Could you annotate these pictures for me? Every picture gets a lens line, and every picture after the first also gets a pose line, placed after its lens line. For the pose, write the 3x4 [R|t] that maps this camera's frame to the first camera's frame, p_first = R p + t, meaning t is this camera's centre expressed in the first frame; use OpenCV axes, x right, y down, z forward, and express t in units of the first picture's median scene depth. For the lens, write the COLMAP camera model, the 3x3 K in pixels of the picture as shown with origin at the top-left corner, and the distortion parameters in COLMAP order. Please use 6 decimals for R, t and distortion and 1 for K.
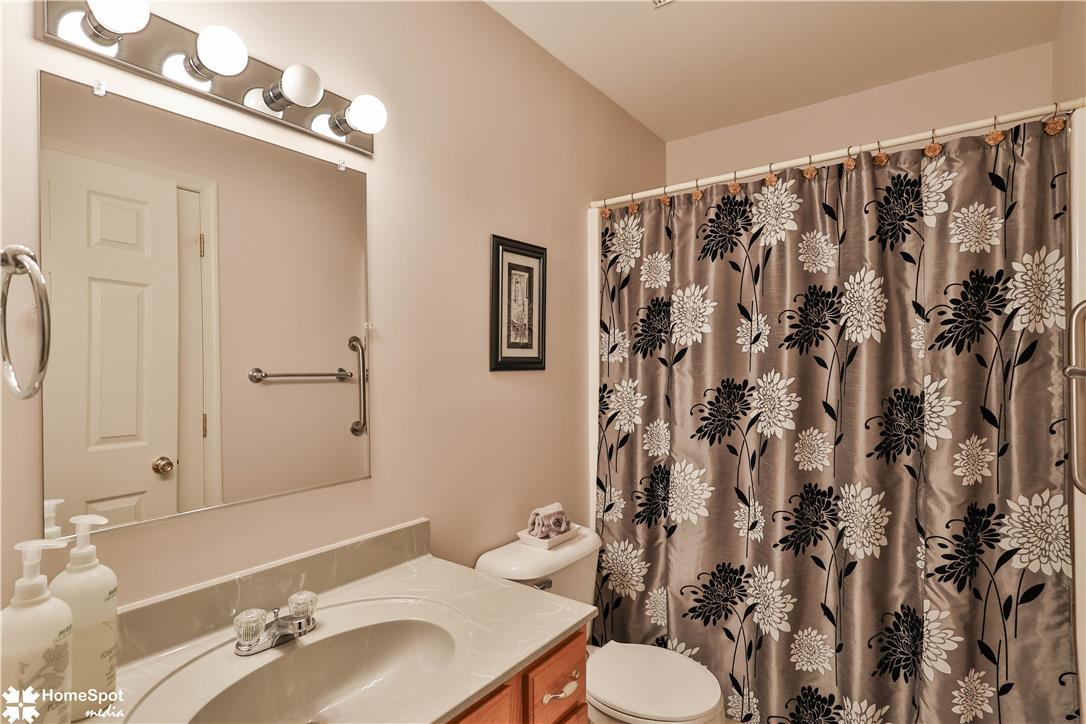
lens RADIAL K [[548.2, 0, 538.2], [0, 548.2, 357.1], [0, 0, 1]] dist [-0.000795, -0.000139]
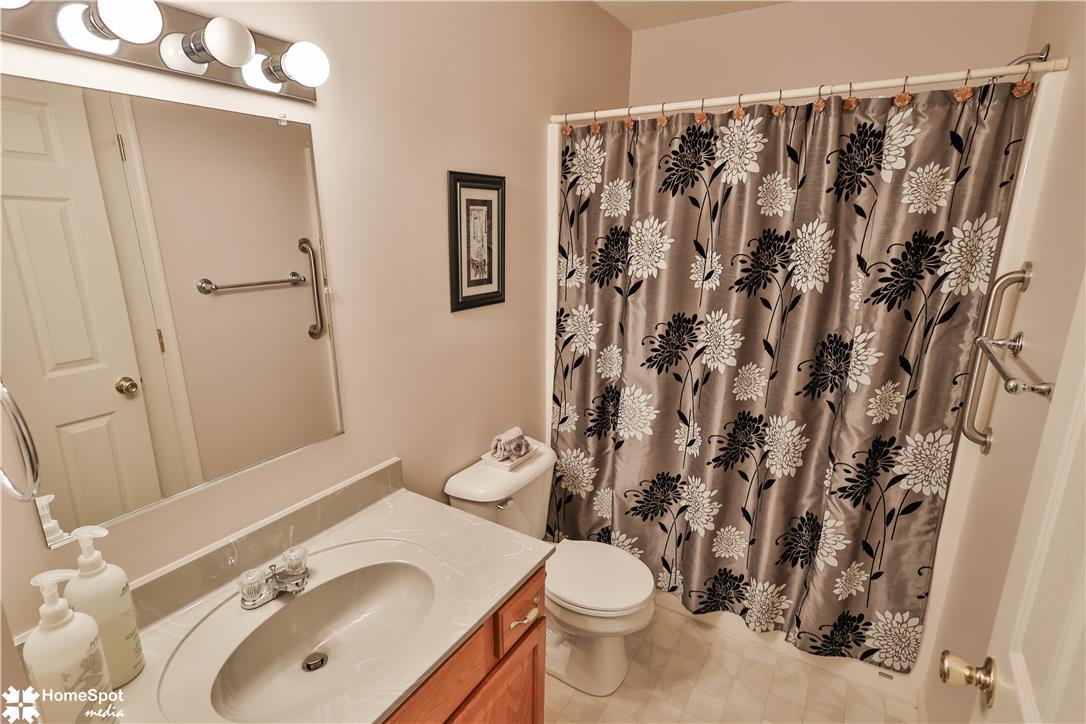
lens RADIAL K [[536.6, 0, 532.2], [0, 536.6, 362.2], [0, 0, 1]] dist [-0.002660, 0.000043]
pose [[0.997224, -0.014540, 0.073028, -0.013214], [-0.005152, 0.964925, 0.262477, -0.159121], [-0.074283, -0.262125, 0.962171, 0.006105]]
